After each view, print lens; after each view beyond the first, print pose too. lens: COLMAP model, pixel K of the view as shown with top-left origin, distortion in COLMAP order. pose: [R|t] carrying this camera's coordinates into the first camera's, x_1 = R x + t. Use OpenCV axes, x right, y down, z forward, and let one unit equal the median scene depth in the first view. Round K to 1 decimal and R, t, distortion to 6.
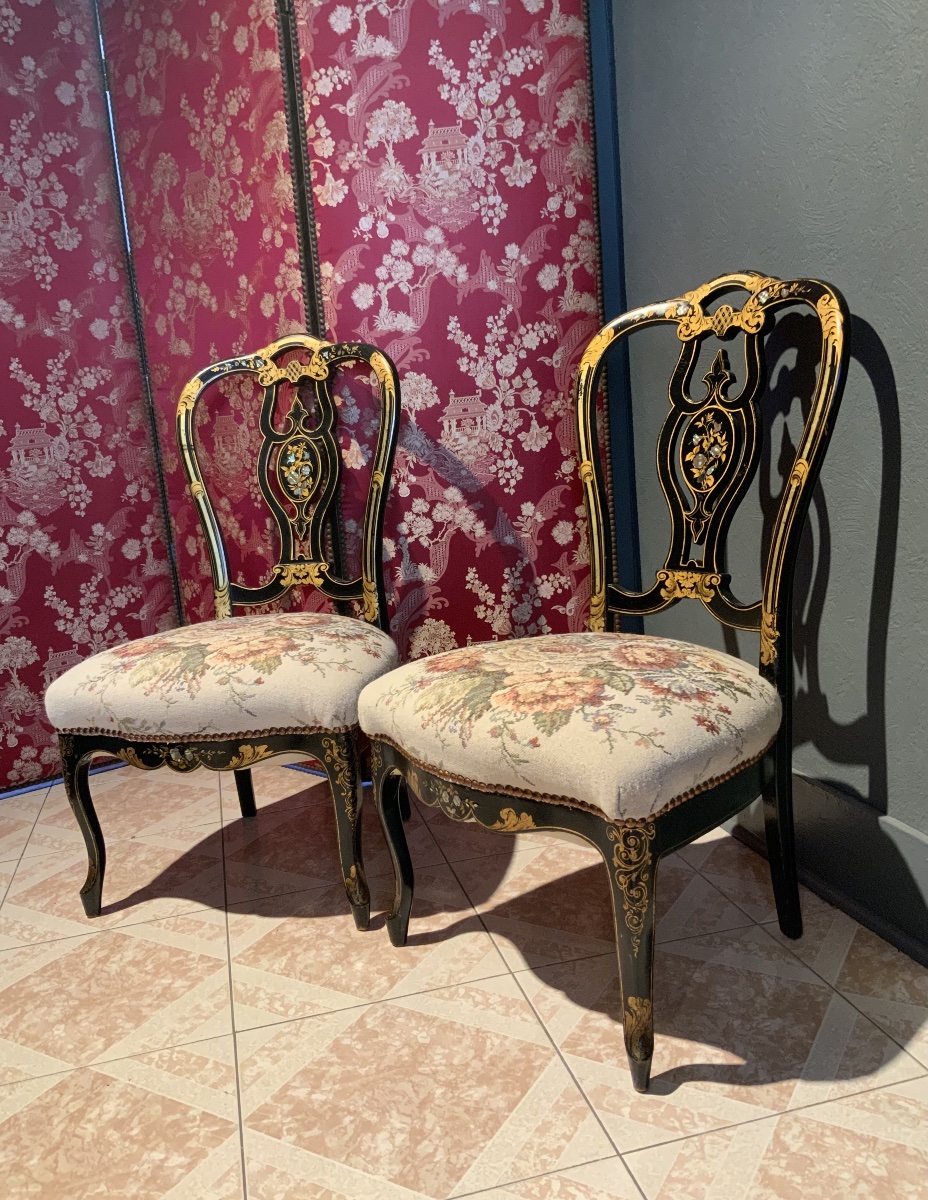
lens RADIAL K [[992.2, 0, 477.2], [0, 992.2, 588.5], [0, 0, 1]] dist [0.060668, -0.044766]
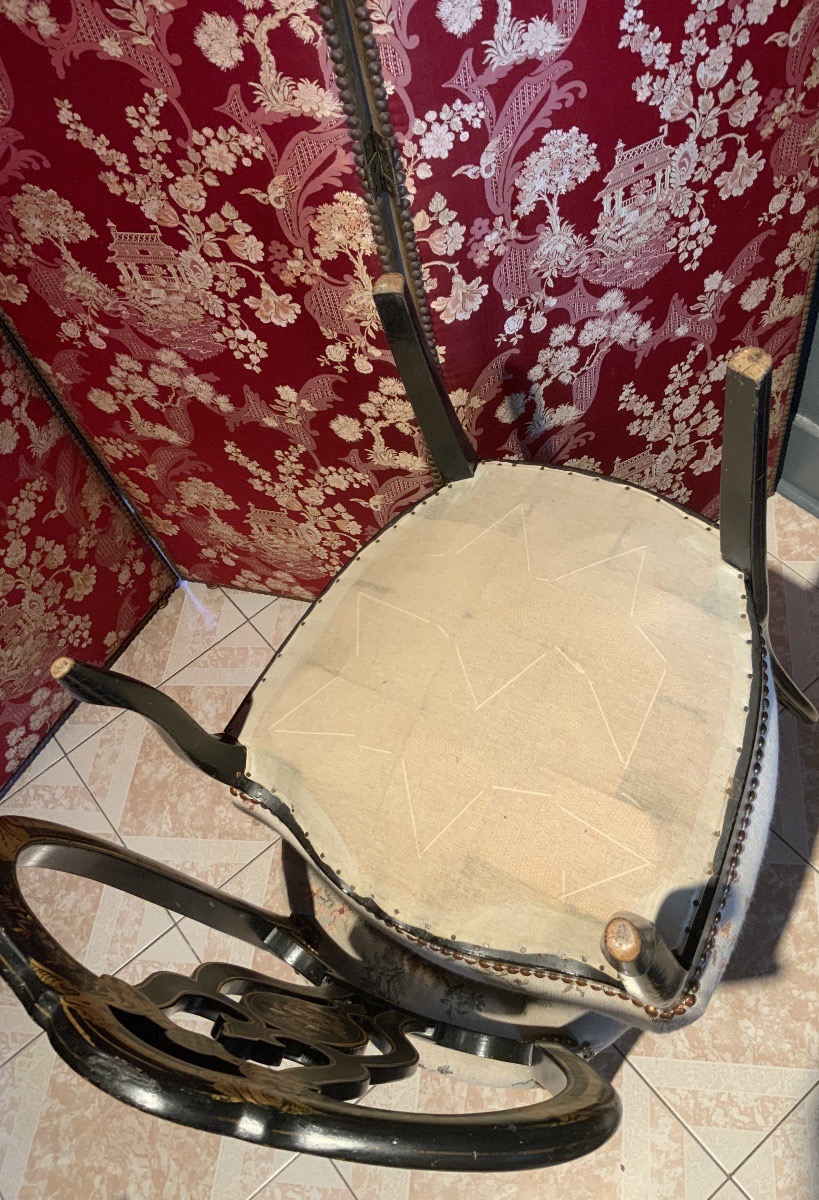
lens RADIAL K [[971.1, 0, 455.5], [0, 971.1, 577.9], [0, 0, 1]] dist [0.062436, -0.136597]
pose [[0.909162, -0.369192, 0.192669, -0.302545], [0.133385, 0.696443, 0.705107, -0.432009], [-0.394503, -0.615357, 0.682424, 0.555420]]
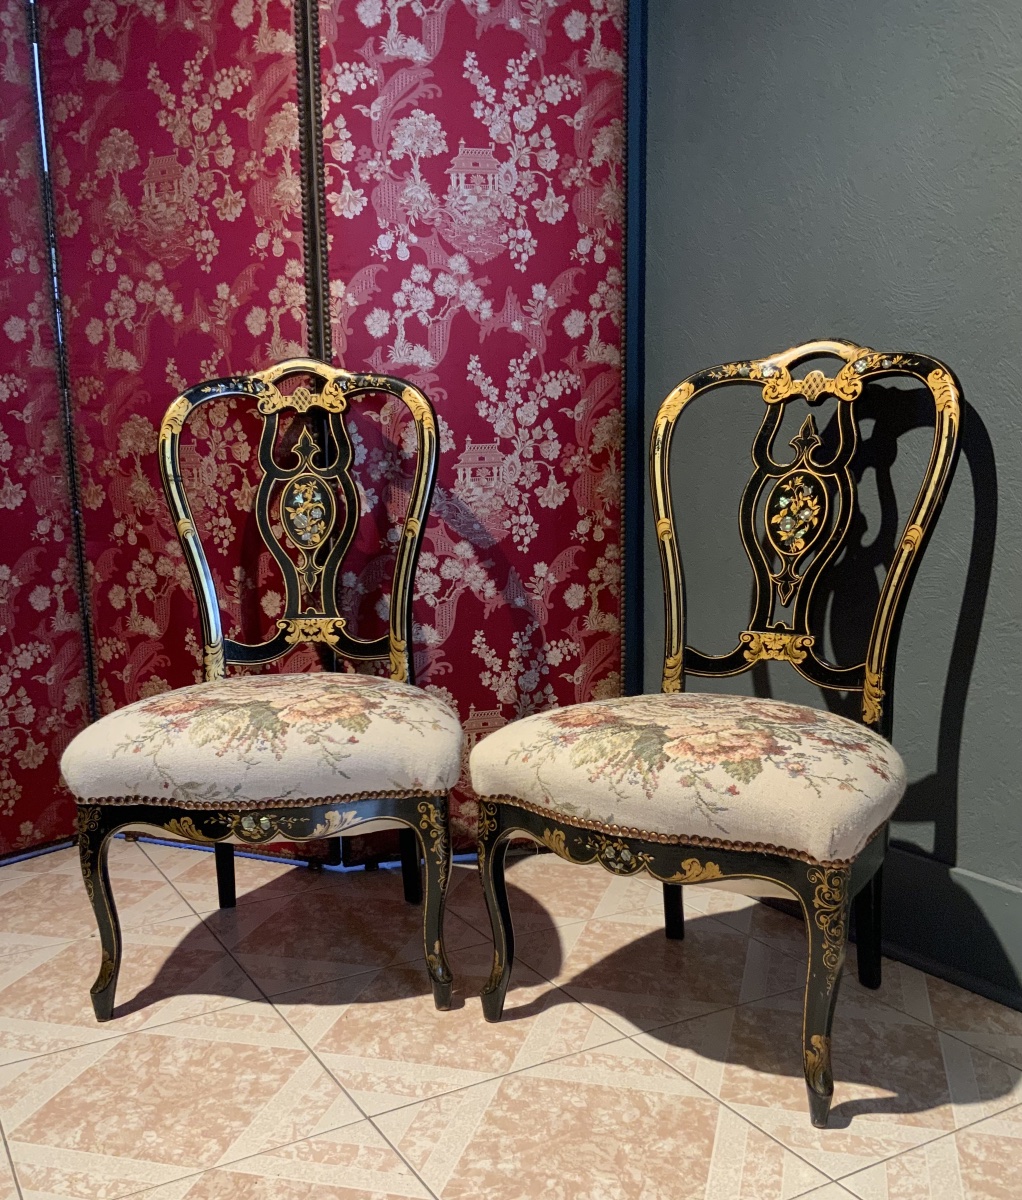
lens RADIAL K [[1133.0, 0, 529.7], [0, 1133.0, 687.6], [0, 0, 1]] dist [0.049389, 0.000000]
pose [[0.961678, 0.016796, 0.273665, -0.263367], [-0.018033, 0.999835, 0.002005, 0.030859], [-0.273586, -0.006863, 0.961823, -0.025650]]
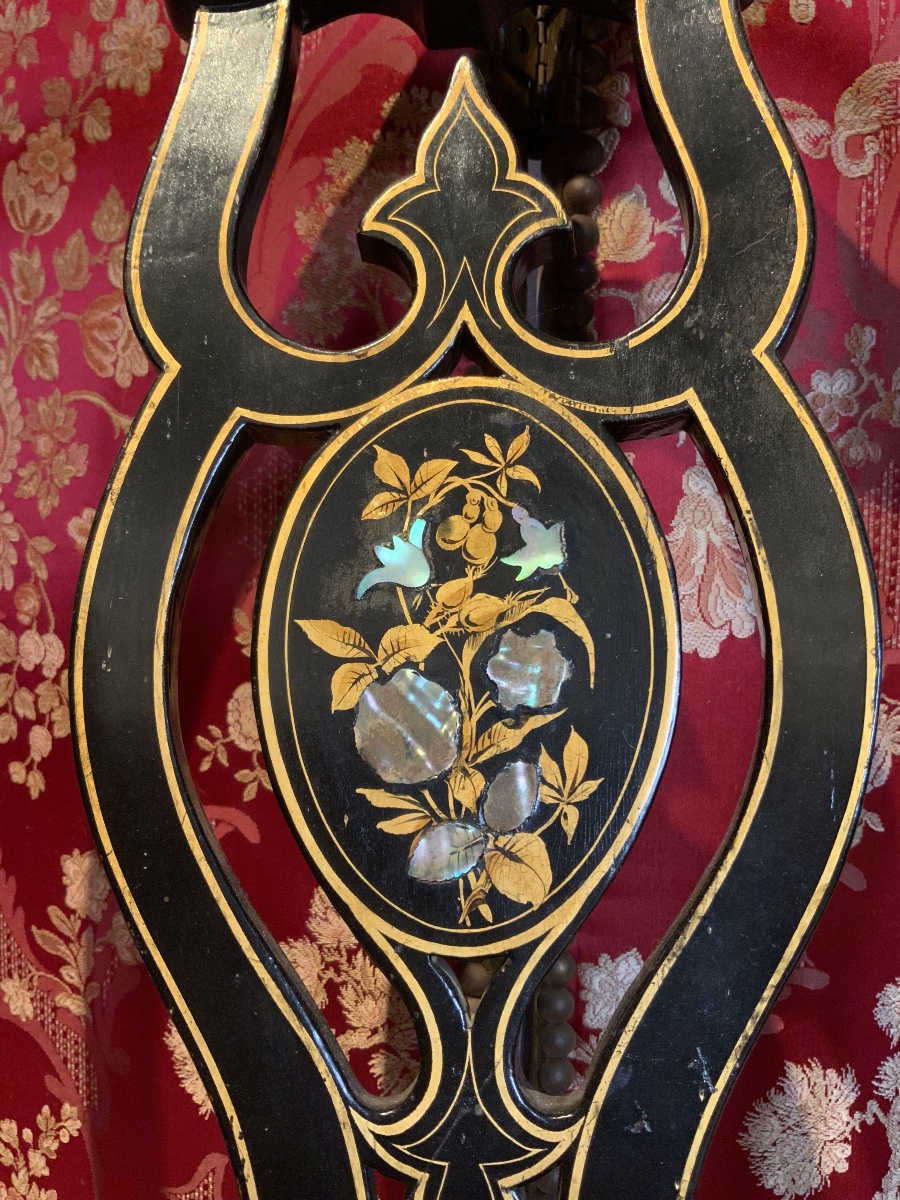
lens RADIAL K [[1000.2, 0, 470.5], [0, 1000.2, 603.3], [0, 0, 1]] dist [0.054689, -0.051899]
pose [[0.974557, 0.077740, 0.210227, -0.203641], [-0.053388, 0.991442, -0.119131, -0.111995], [-0.217689, 0.104876, 0.970367, 0.885858]]
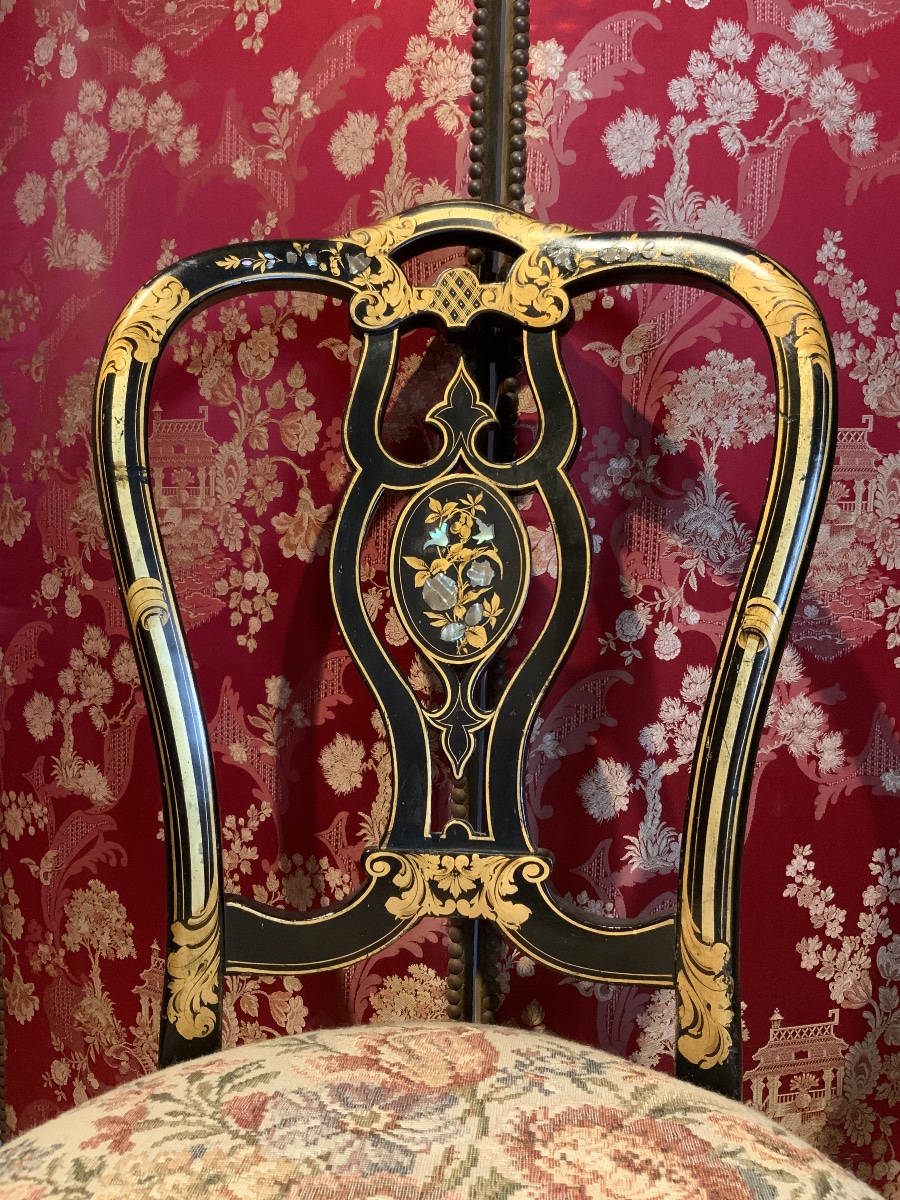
lens RADIAL K [[1000.2, 0, 457.7], [0, 1000.2, 602.1], [0, 0, 1]] dist [0.054689, -0.051899]
pose [[0.976042, 0.084645, 0.200441, -0.248913], [-0.064930, 0.992562, -0.102979, -0.072403], [-0.207667, 0.087497, 0.974279, 0.661070]]
